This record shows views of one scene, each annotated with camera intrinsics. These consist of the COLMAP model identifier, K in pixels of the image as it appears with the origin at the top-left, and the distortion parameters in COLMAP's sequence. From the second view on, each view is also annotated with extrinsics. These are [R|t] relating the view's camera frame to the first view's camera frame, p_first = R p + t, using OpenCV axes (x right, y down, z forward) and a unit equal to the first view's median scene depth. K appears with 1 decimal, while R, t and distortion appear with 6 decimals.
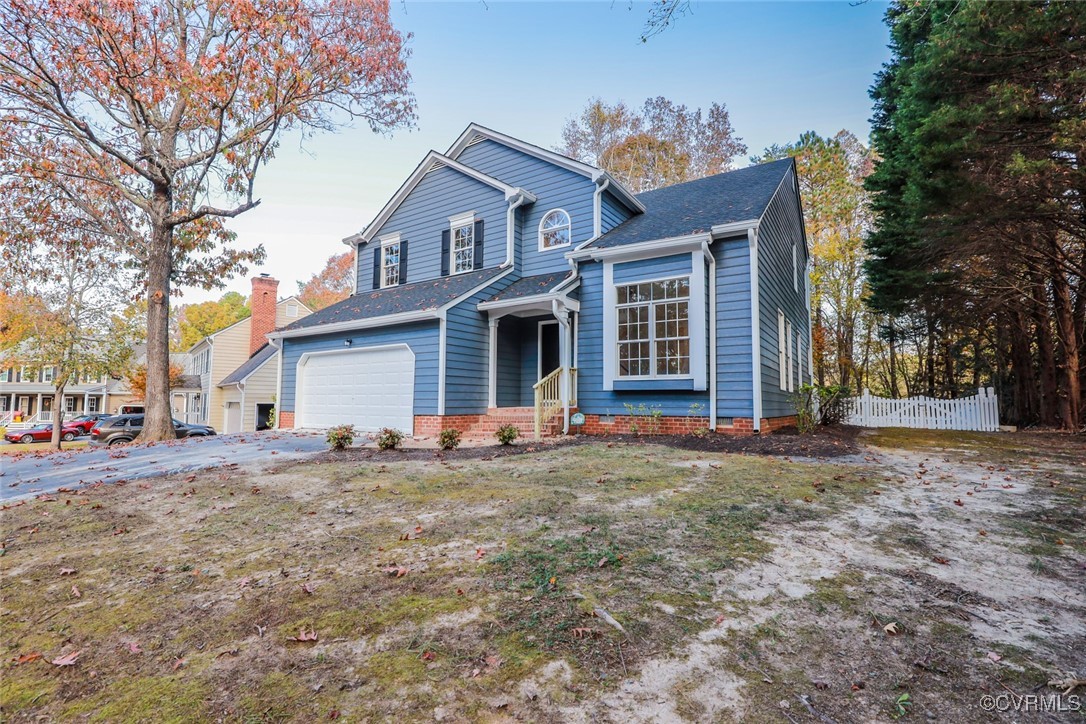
lens RADIAL K [[493.2, 0, 543.0], [0, 493.2, 362.0], [0, 0, 1]] dist [-0.000840, -0.000217]
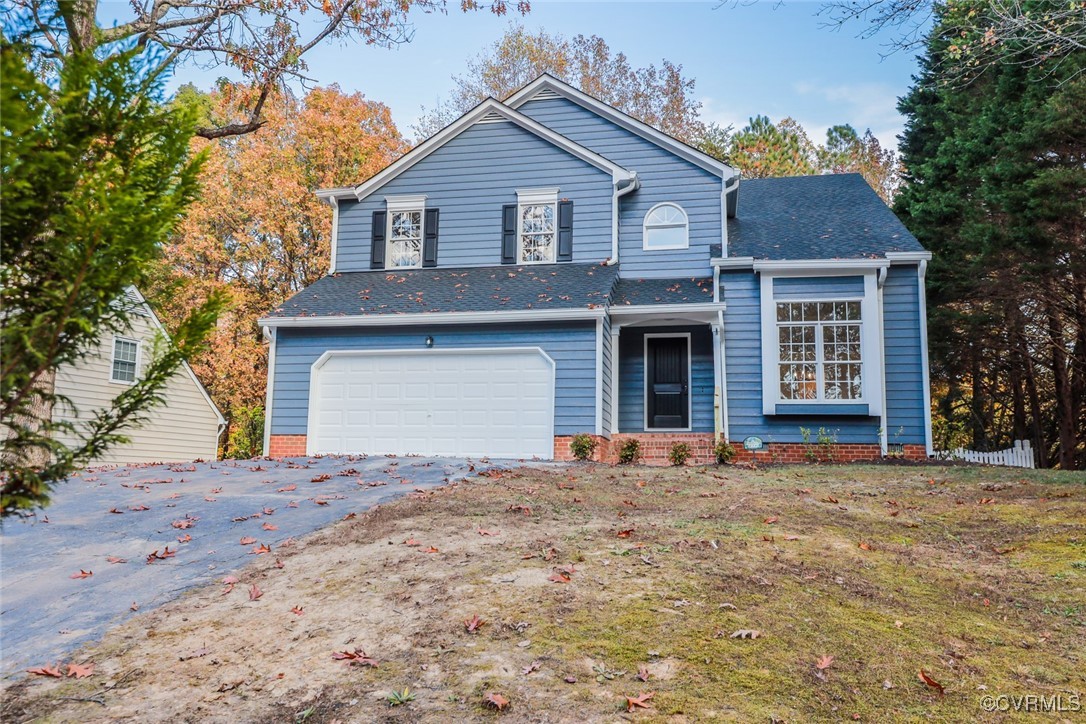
lens RADIAL K [[849.4, 0, 543.0], [0, 849.4, 362.0], [0, 0, 1]] dist [0.105469, 0.002500]
pose [[0.923911, 0.068682, 0.376391, -0.709923], [-0.043934, 0.996293, -0.073956, 0.079888], [-0.380075, 0.051792, 0.923504, -0.258674]]
